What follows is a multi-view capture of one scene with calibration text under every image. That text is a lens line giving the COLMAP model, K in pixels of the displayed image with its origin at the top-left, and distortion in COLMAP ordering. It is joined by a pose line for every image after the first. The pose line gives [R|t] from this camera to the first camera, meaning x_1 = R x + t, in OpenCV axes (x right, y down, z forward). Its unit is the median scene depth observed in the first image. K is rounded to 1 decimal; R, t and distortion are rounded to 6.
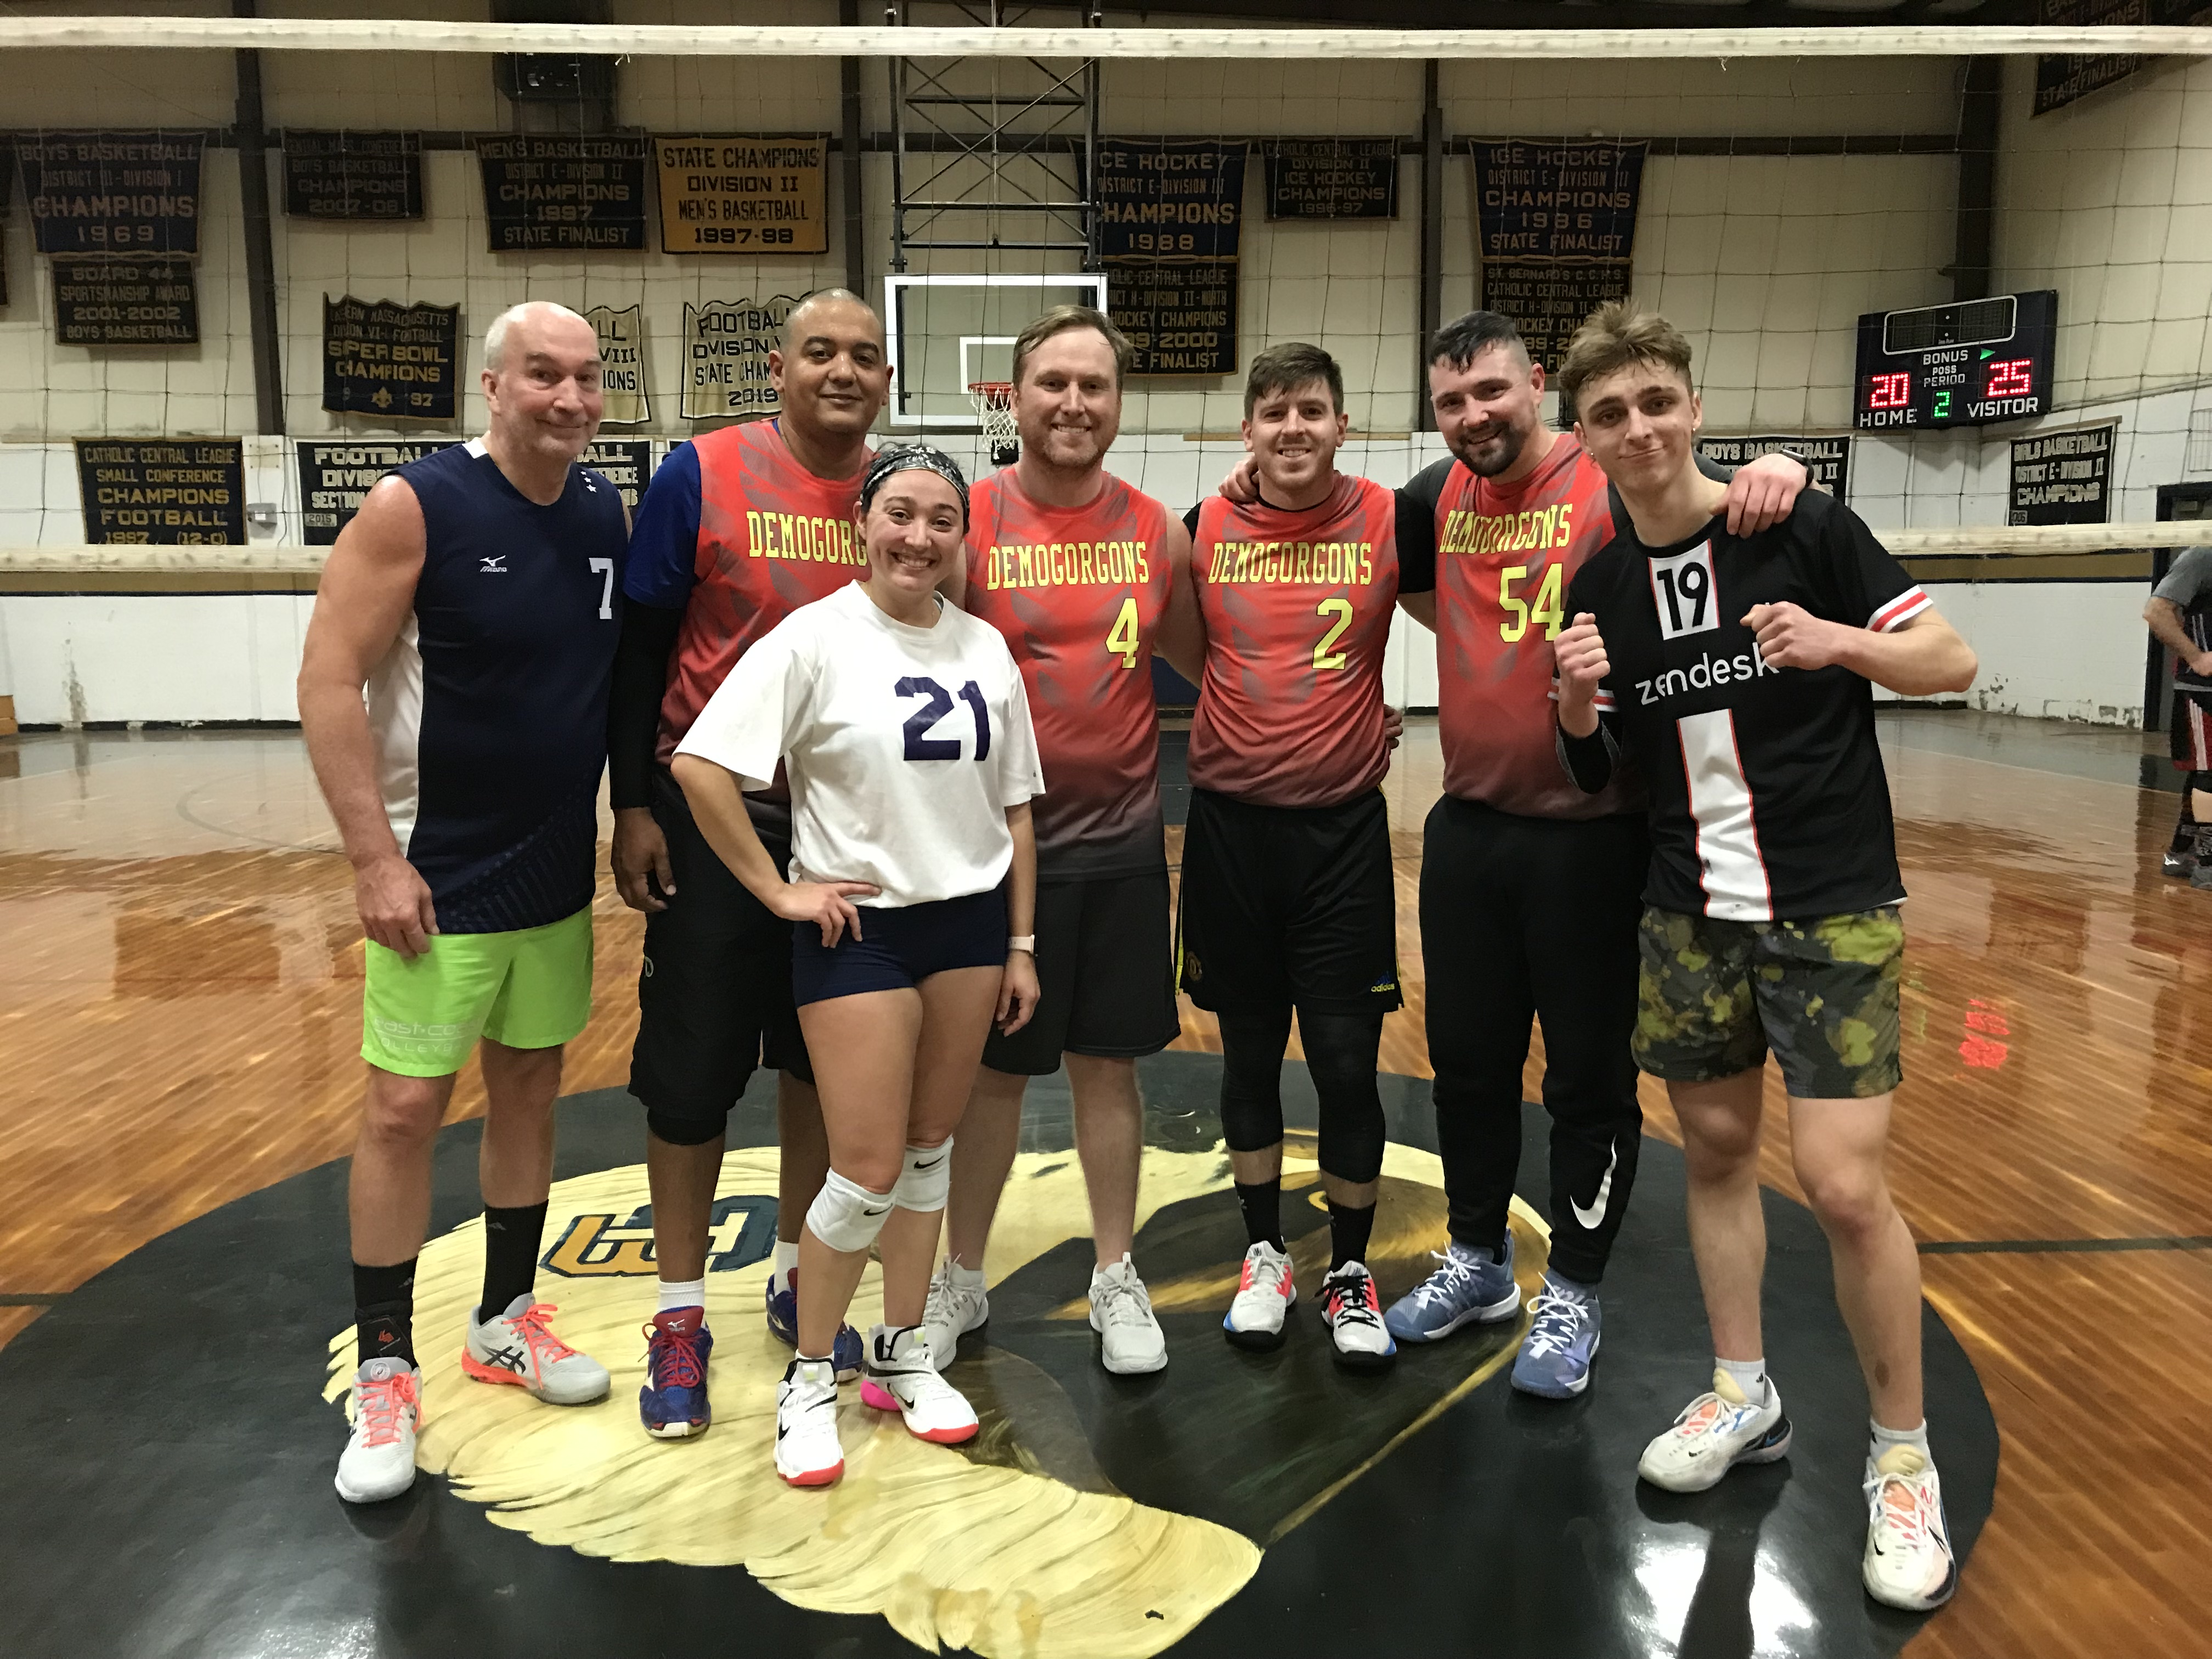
lens RADIAL K [[1807.2, 0, 1099.7], [0, 1807.2, 798.5], [0, 0, 1]] dist [-0.004750, 0.035290]
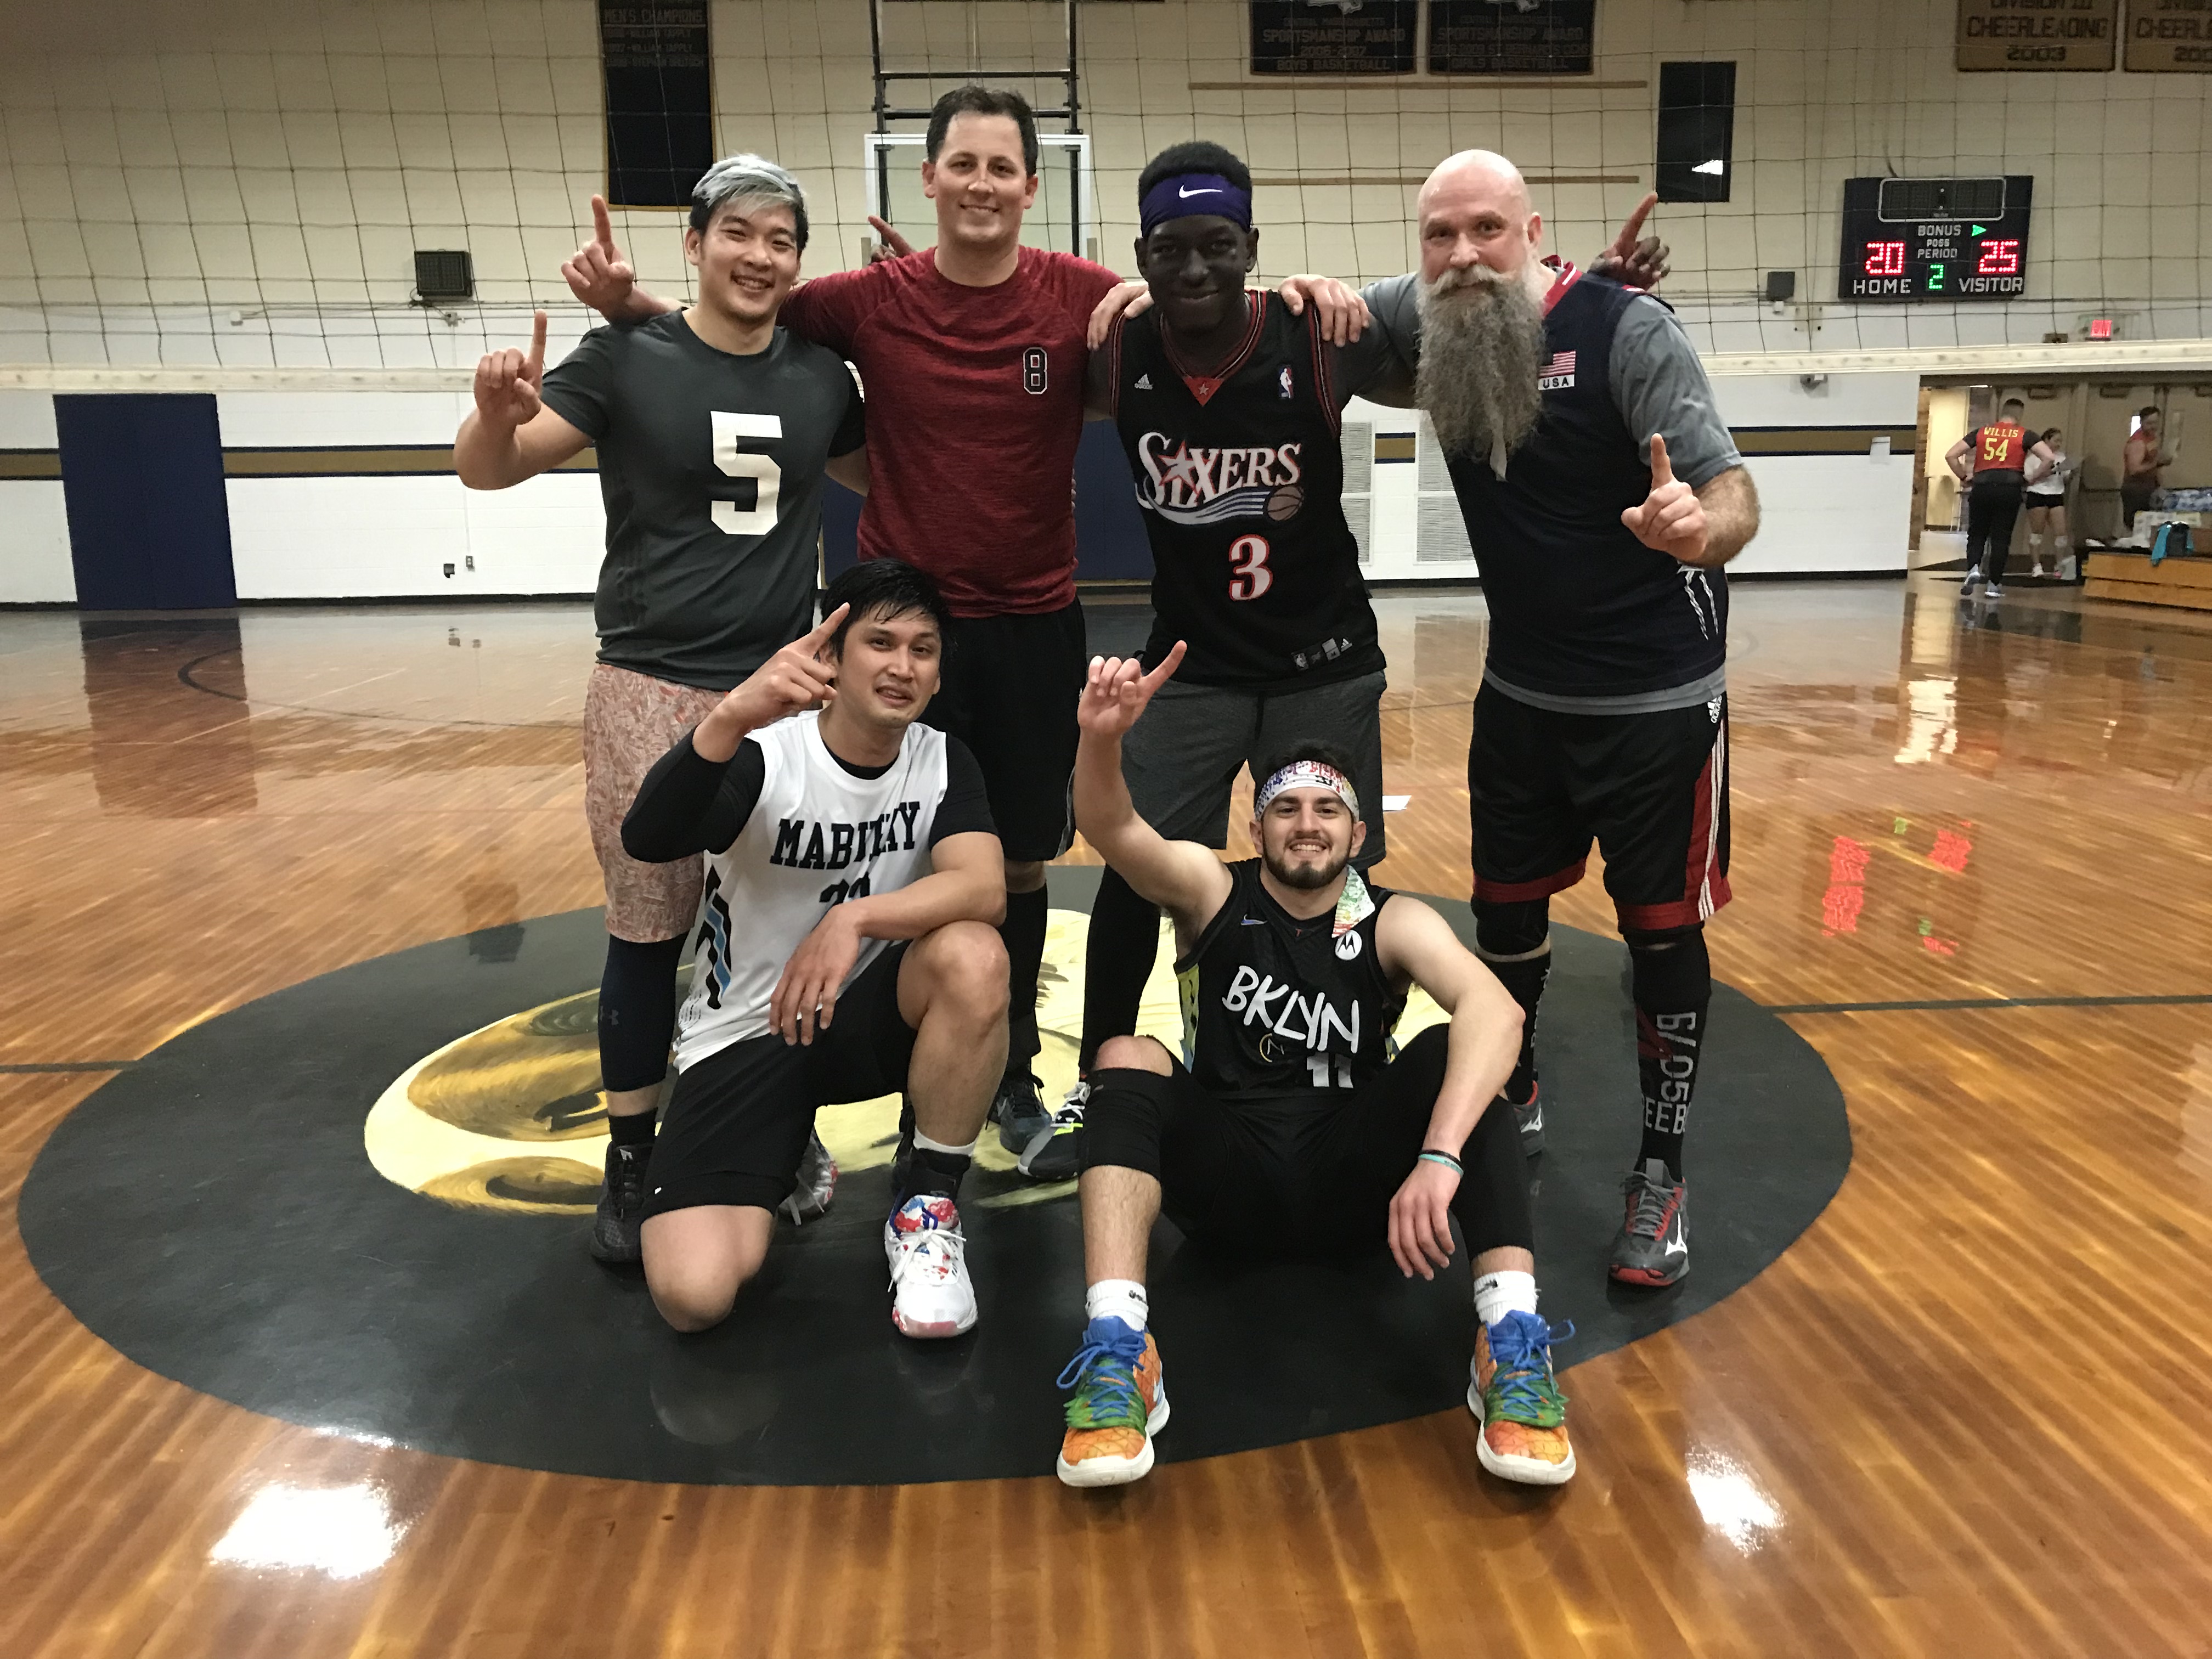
lens RADIAL K [[1807.2, 0, 1099.7], [0, 1807.2, 798.5], [0, 0, 1]] dist [-0.004750, 0.035290]
pose [[-0.999747, 0.022476, 0.000372, -0.028378], [0.021645, 0.958052, 0.285776, -0.037899], [0.006066, 0.285711, -0.958297, 0.401327]]
